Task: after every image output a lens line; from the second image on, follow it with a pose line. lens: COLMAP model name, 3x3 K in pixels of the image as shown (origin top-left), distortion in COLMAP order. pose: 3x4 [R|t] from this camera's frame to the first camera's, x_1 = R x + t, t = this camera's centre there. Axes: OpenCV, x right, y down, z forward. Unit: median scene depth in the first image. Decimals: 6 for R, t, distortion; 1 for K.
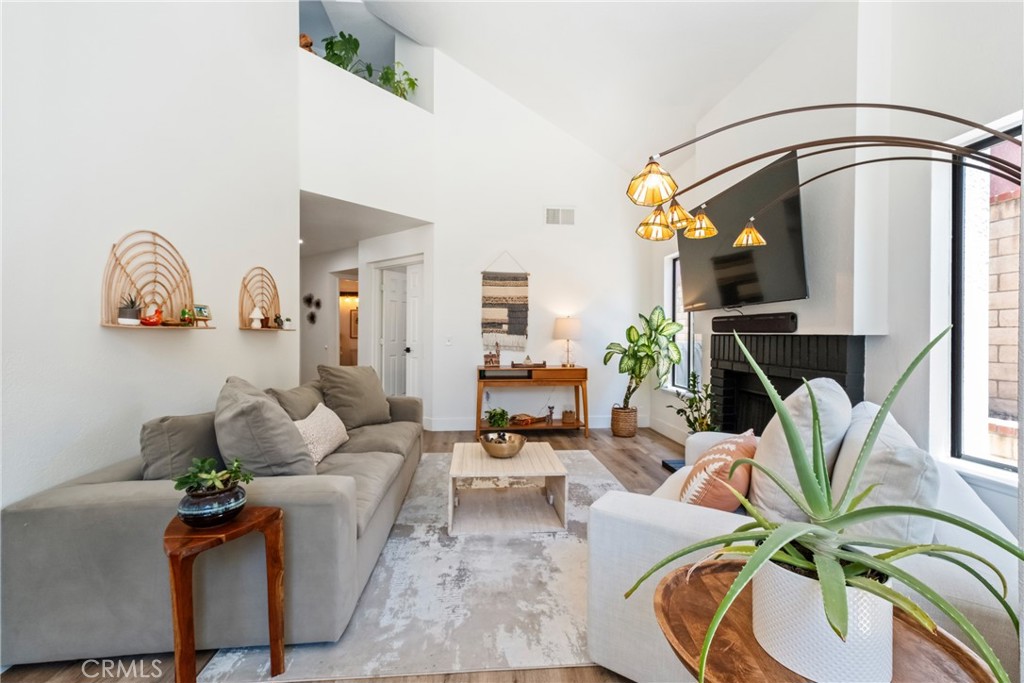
lens RADIAL K [[446.3, 0, 512.8], [0, 446.3, 331.1], [0, 0, 1]] dist [0.001579, 0.000057]
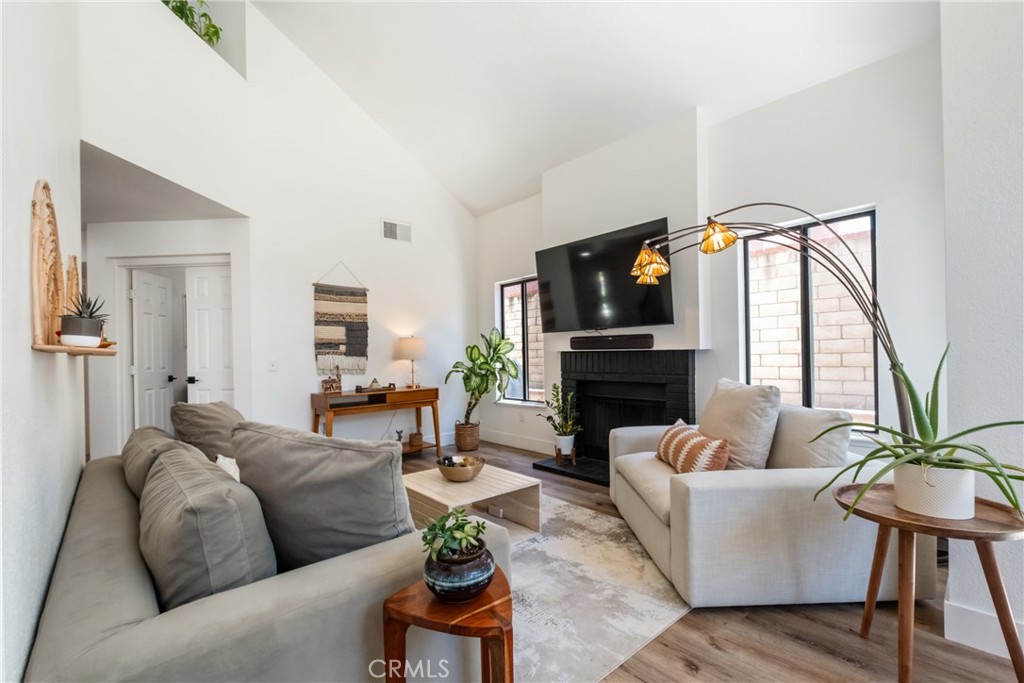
lens RADIAL K [[448.7, 0, 525.0], [0, 448.7, 347.4], [0, 0, 1]] dist [0.000297, -0.000124]
pose [[0.800175, -0.010537, 0.599675, -0.269105], [0.015754, 0.999870, -0.003453, -0.000901], [-0.599560, 0.012211, 0.800236, 0.071705]]
